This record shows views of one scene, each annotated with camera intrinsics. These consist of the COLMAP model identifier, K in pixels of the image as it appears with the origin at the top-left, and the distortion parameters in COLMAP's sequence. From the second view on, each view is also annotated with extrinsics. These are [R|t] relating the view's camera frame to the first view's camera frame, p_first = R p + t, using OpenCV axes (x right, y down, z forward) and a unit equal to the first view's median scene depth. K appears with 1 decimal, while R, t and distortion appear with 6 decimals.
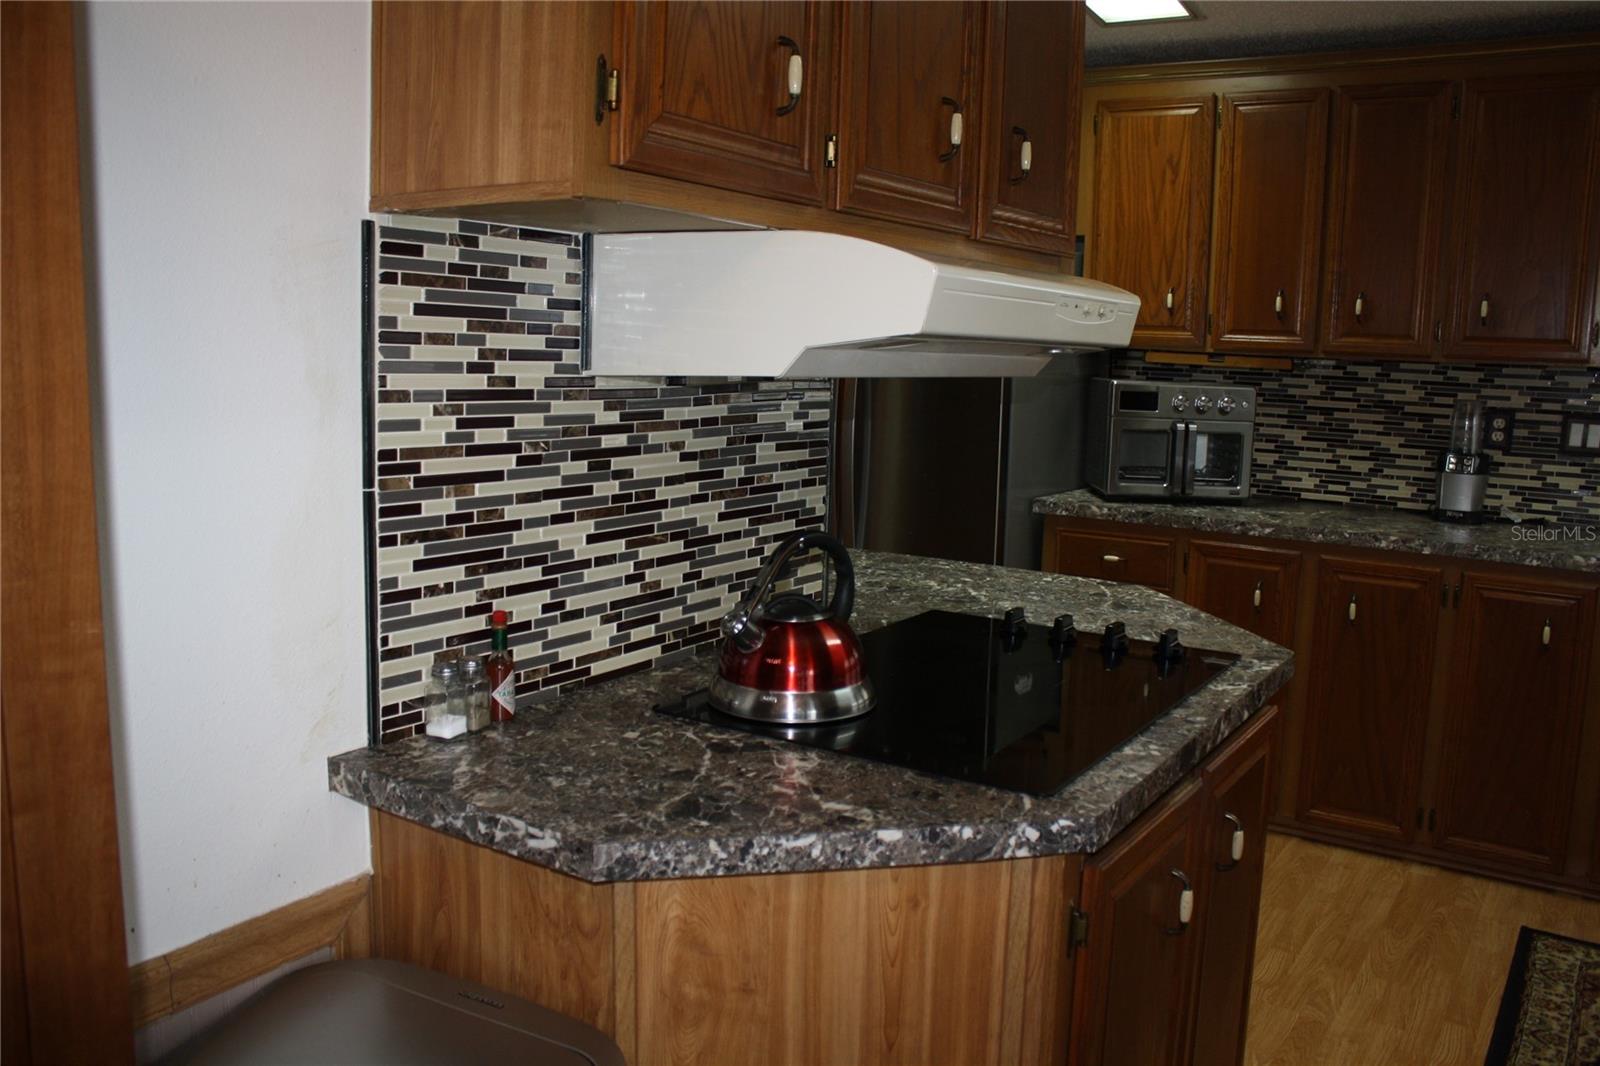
lens RADIAL K [[1300.0, 0, 769.6], [0, 1300.0, 511.9], [0, 0, 1]] dist [-0.167943, 0.134876]
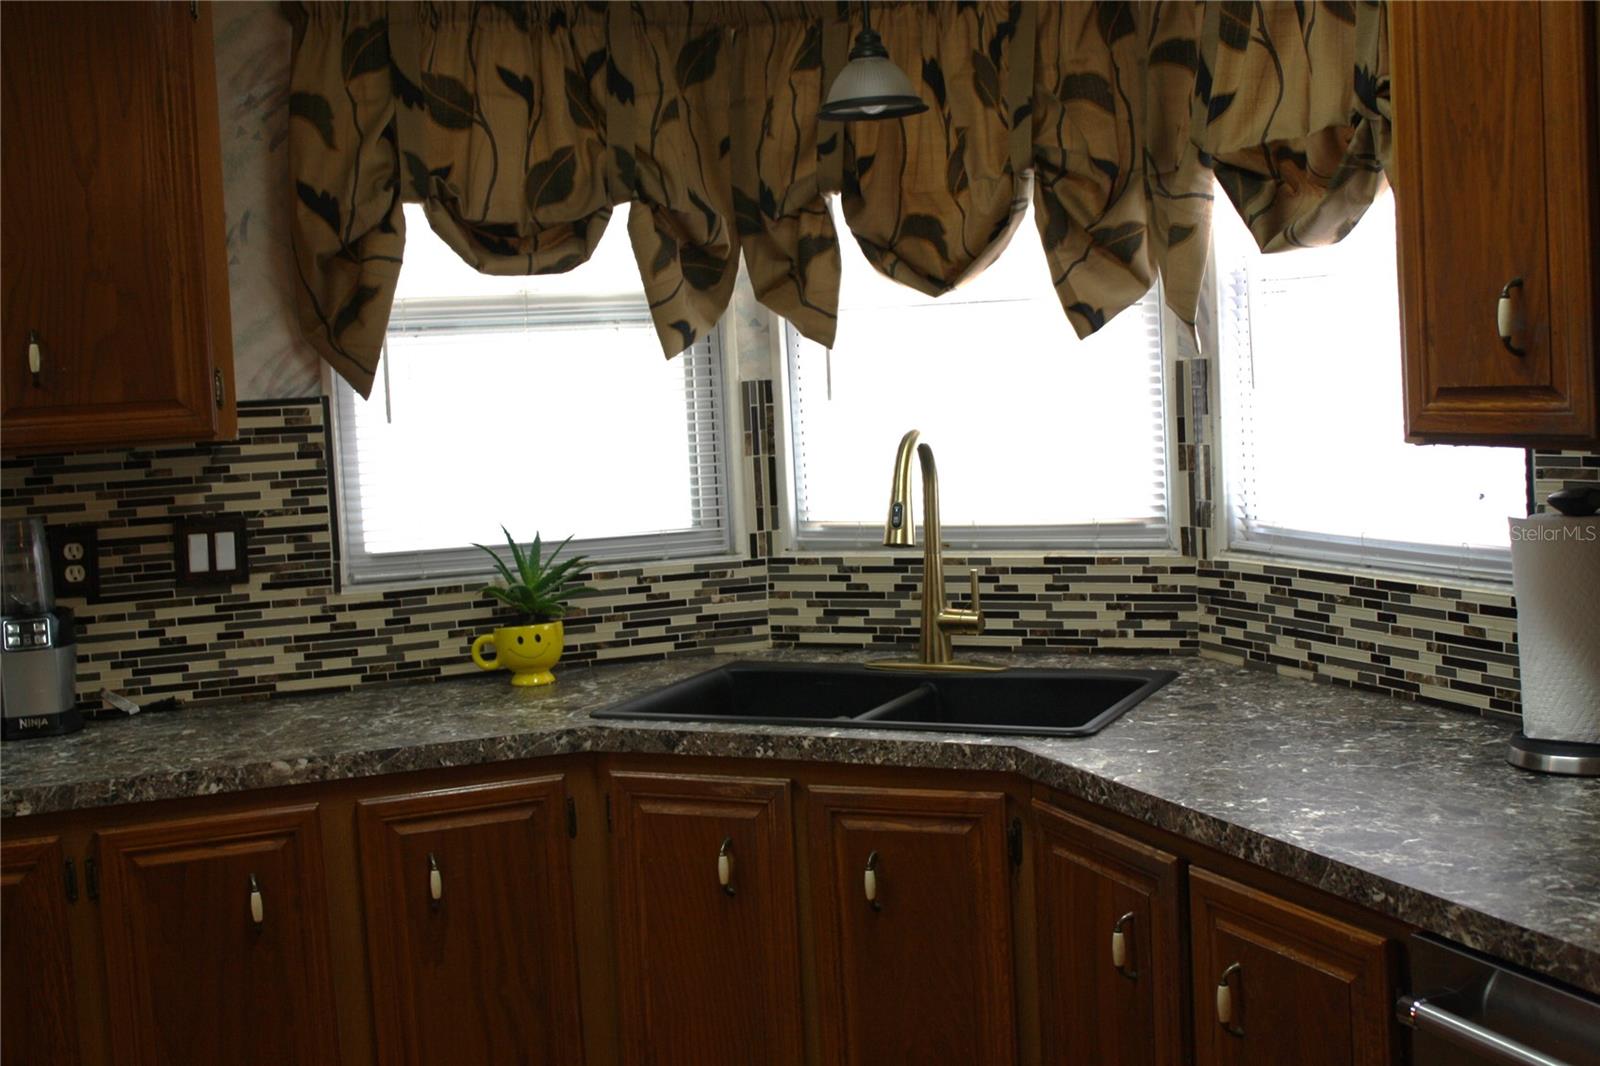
lens RADIAL K [[1896.3, 0, 778.9], [0, 1896.3, 513.2], [0, 0, 1]] dist [-0.068972, 0.000000]
pose [[0.553921, -0.115540, 0.824513, 0.050383], [0.179214, 0.983656, 0.017442, -0.046109], [-0.813052, 0.138103, 0.565574, 0.242427]]
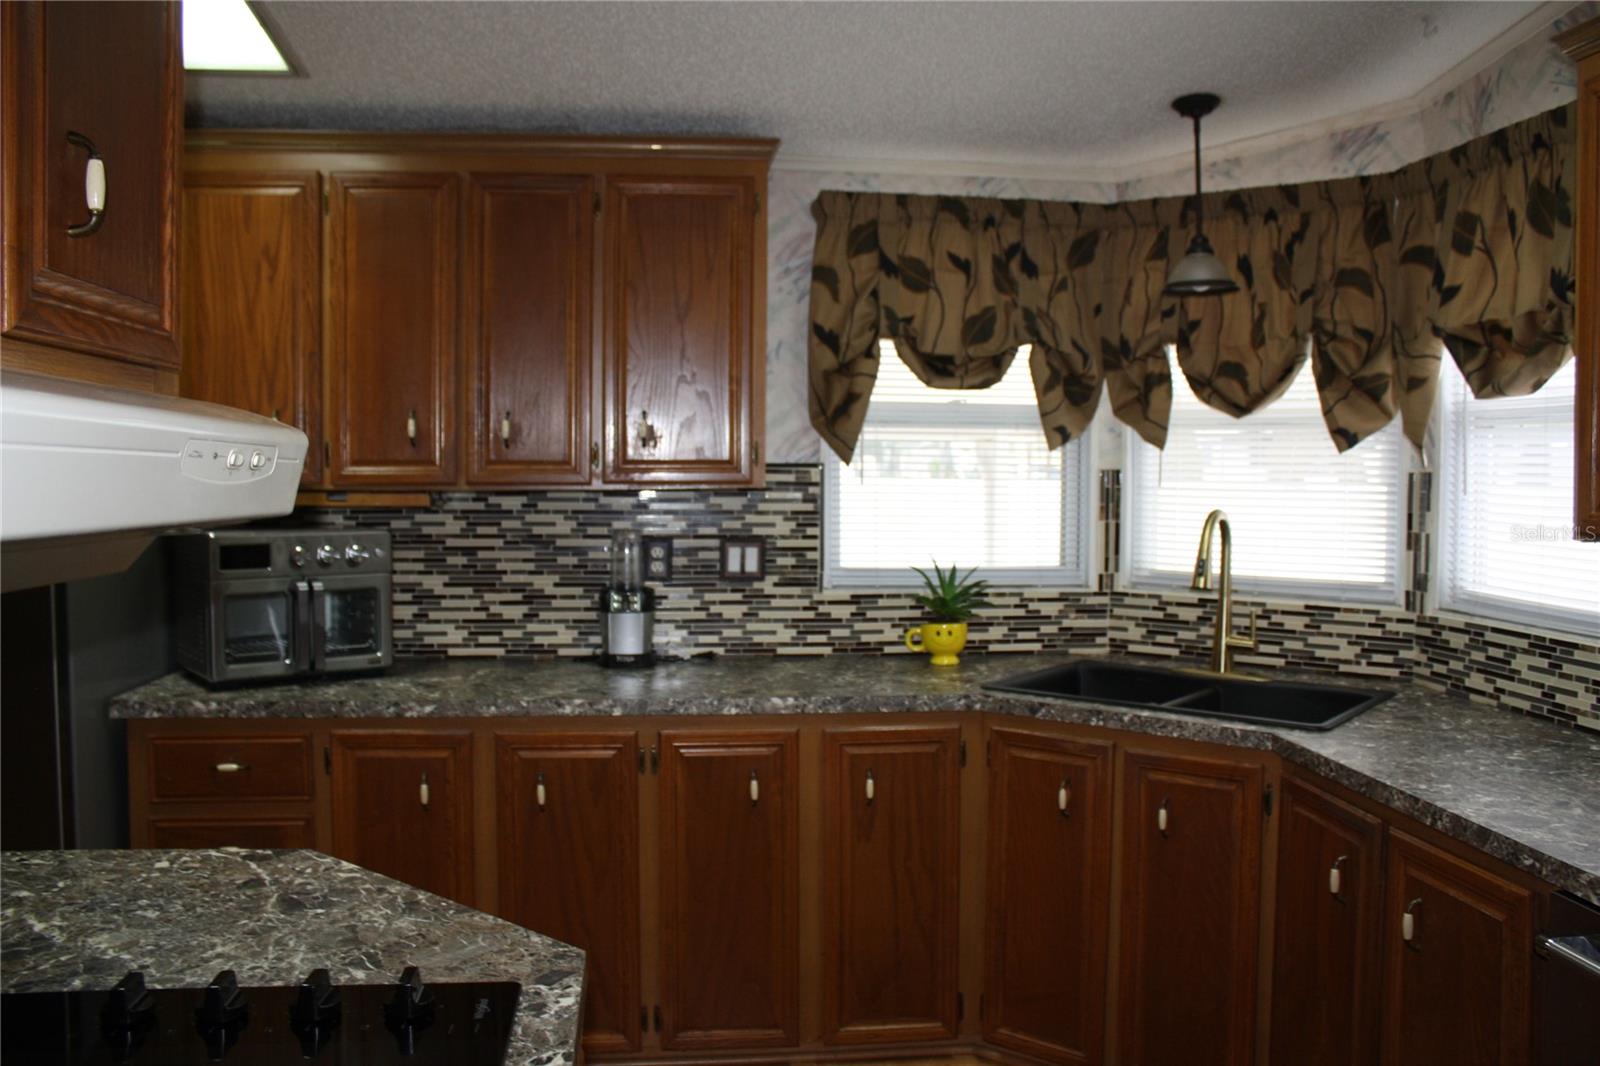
lens RADIAL K [[1300.0, 0, 793.3], [0, 1300.0, 516.5], [0, 0, 1]] dist [-0.167943, 0.134876]
pose [[0.748479, -0.049597, 0.661301, 0.035674], [0.107264, 0.993123, -0.046922, -0.043202], [-0.654426, 0.106054, 0.748652, 0.228967]]
